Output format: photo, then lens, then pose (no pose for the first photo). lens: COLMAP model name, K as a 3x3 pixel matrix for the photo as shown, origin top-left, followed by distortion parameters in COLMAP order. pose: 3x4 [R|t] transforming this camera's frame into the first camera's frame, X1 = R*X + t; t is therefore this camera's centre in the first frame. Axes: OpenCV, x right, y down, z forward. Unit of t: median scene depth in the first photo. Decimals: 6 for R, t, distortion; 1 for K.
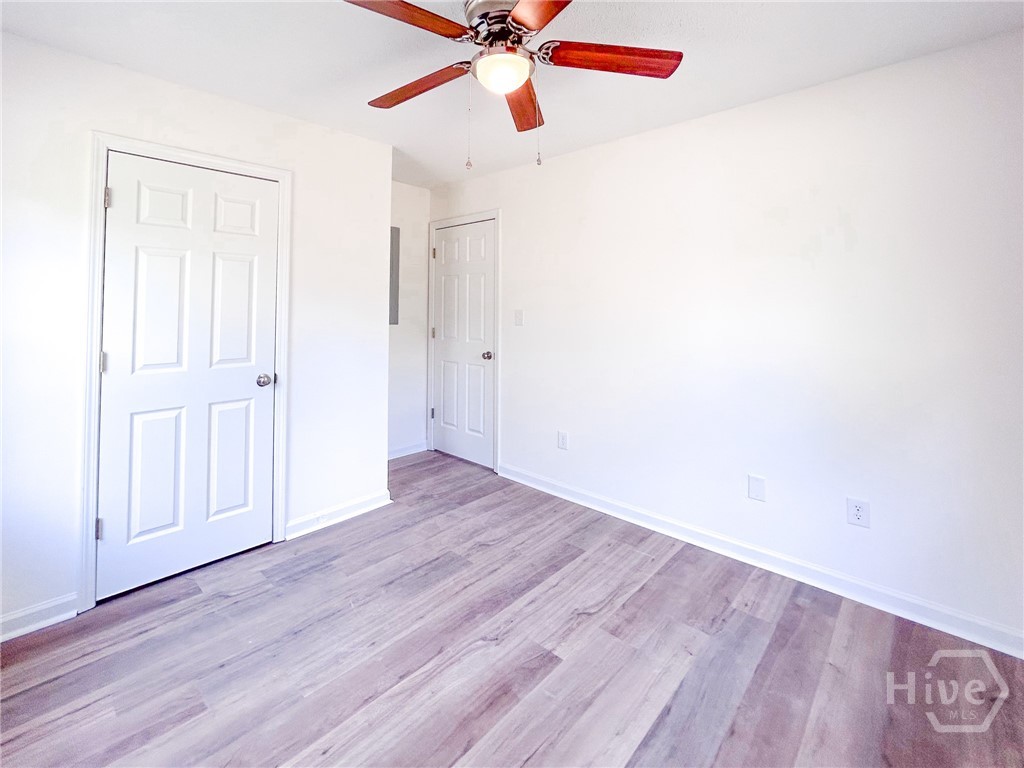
lens RADIAL K [[426.5, 0, 511.0], [0, 426.5, 373.4], [0, 0, 1]] dist [-0.022679, 0.009564]
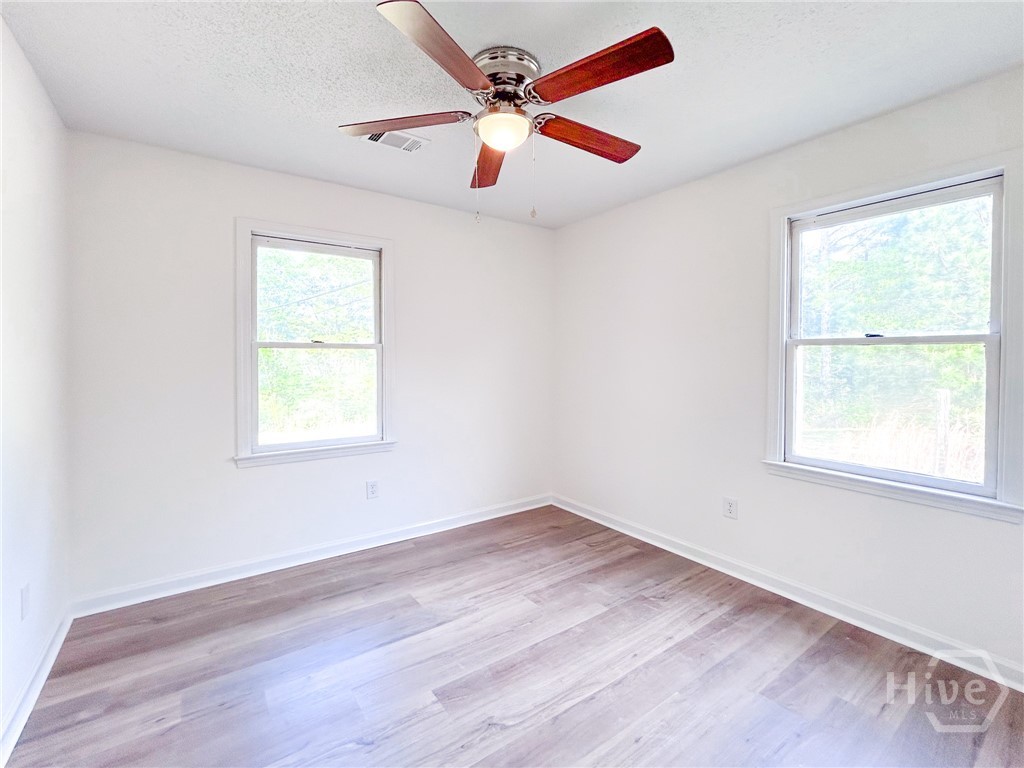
lens RADIAL K [[426.5, 0, 511.0], [0, 426.5, 373.4], [0, 0, 1]] dist [-0.022679, 0.009564]
pose [[-0.971203, -0.015545, 0.237744, -0.286630], [0.031954, 0.980355, 0.194635, -0.242156], [-0.236099, 0.196627, -0.951627, 1.789499]]
